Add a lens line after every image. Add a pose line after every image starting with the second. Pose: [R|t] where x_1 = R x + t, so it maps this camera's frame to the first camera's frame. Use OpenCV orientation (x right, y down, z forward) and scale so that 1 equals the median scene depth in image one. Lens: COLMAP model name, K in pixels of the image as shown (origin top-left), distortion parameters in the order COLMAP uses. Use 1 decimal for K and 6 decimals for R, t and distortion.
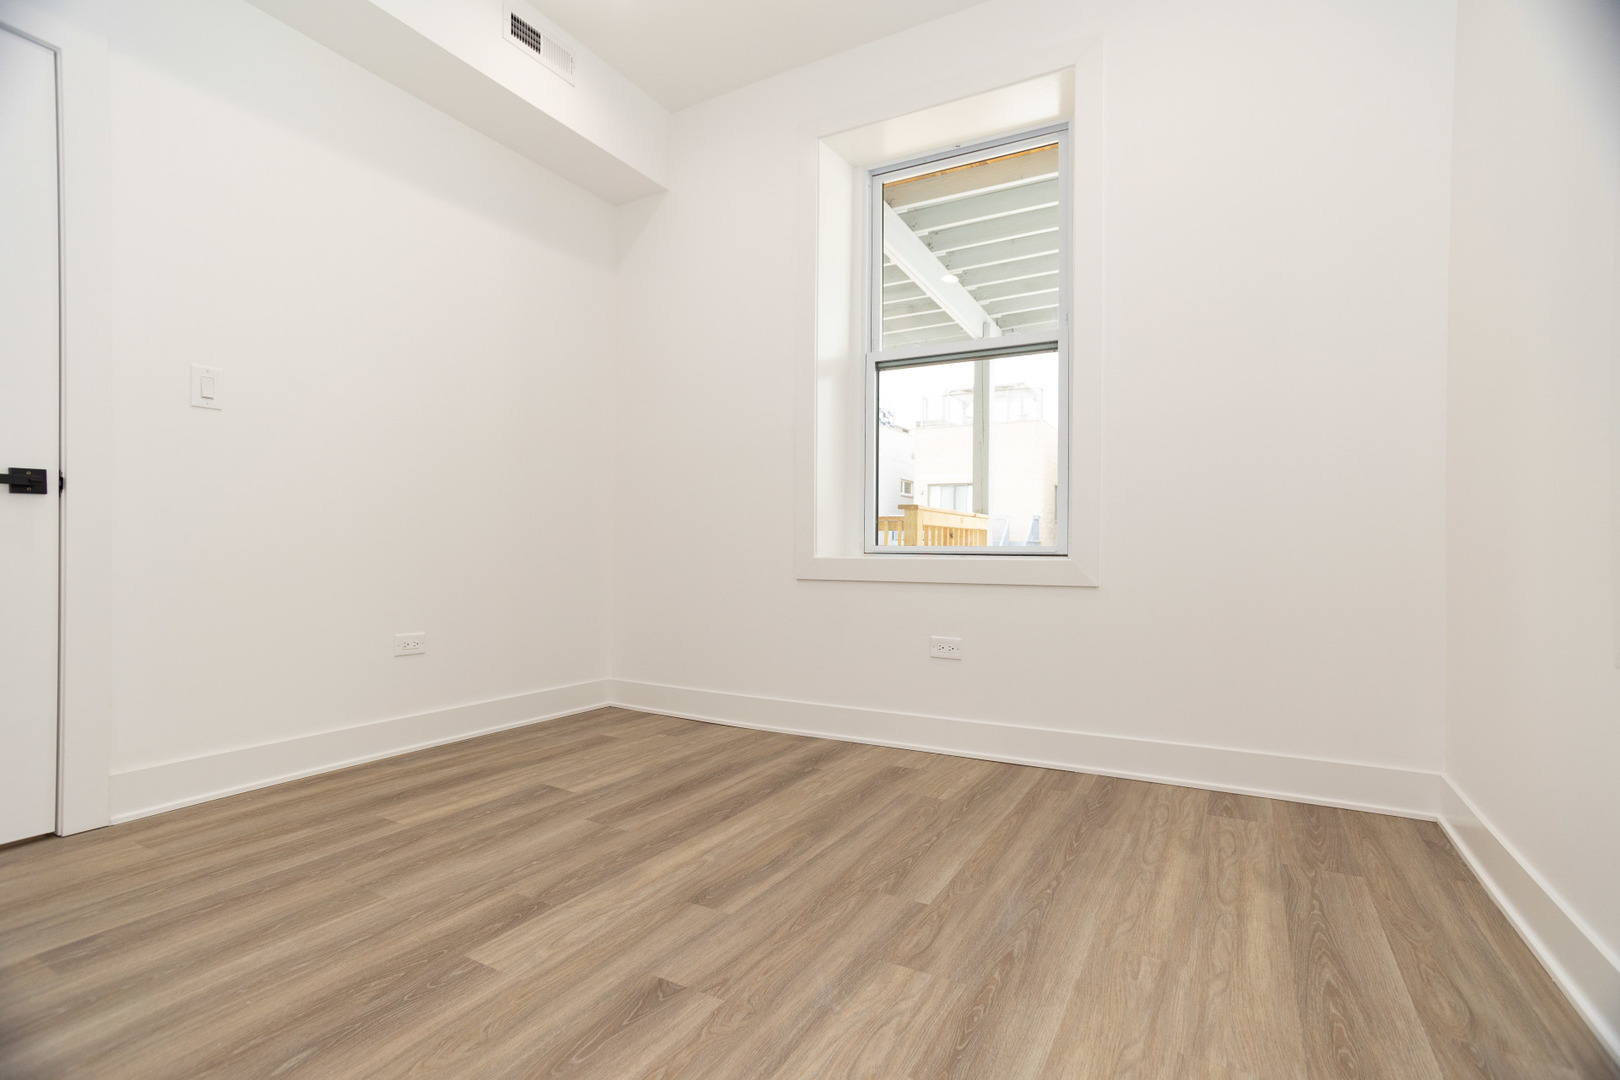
lens RADIAL K [[771.1, 0, 805.9], [0, 771.1, 546.3], [0, 0, 1]] dist [-0.001727, 0.004302]
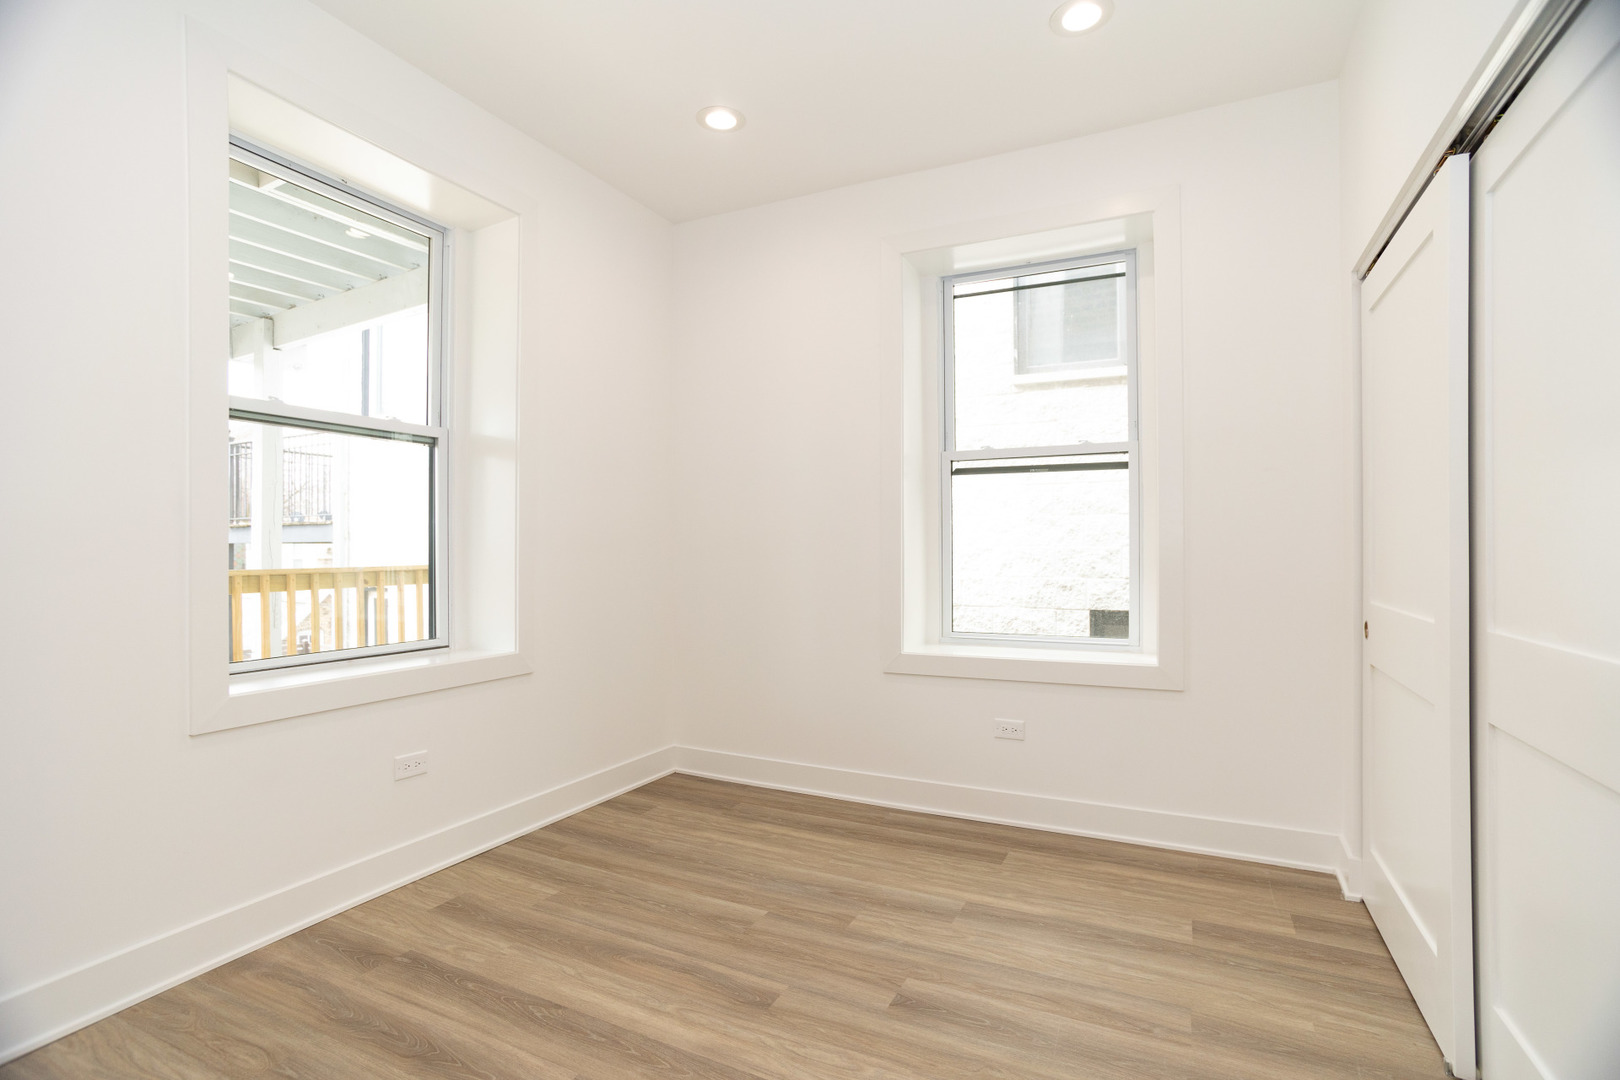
lens RADIAL K [[771.1, 0, 817.4], [0, 771.1, 547.4], [0, 0, 1]] dist [-0.001727, 0.004302]
pose [[-0.067737, 0.006205, 0.997684, -1.103630], [-0.015371, 0.999855, -0.007262, -0.178629], [-0.997585, -0.015828, -0.067632, 0.866838]]
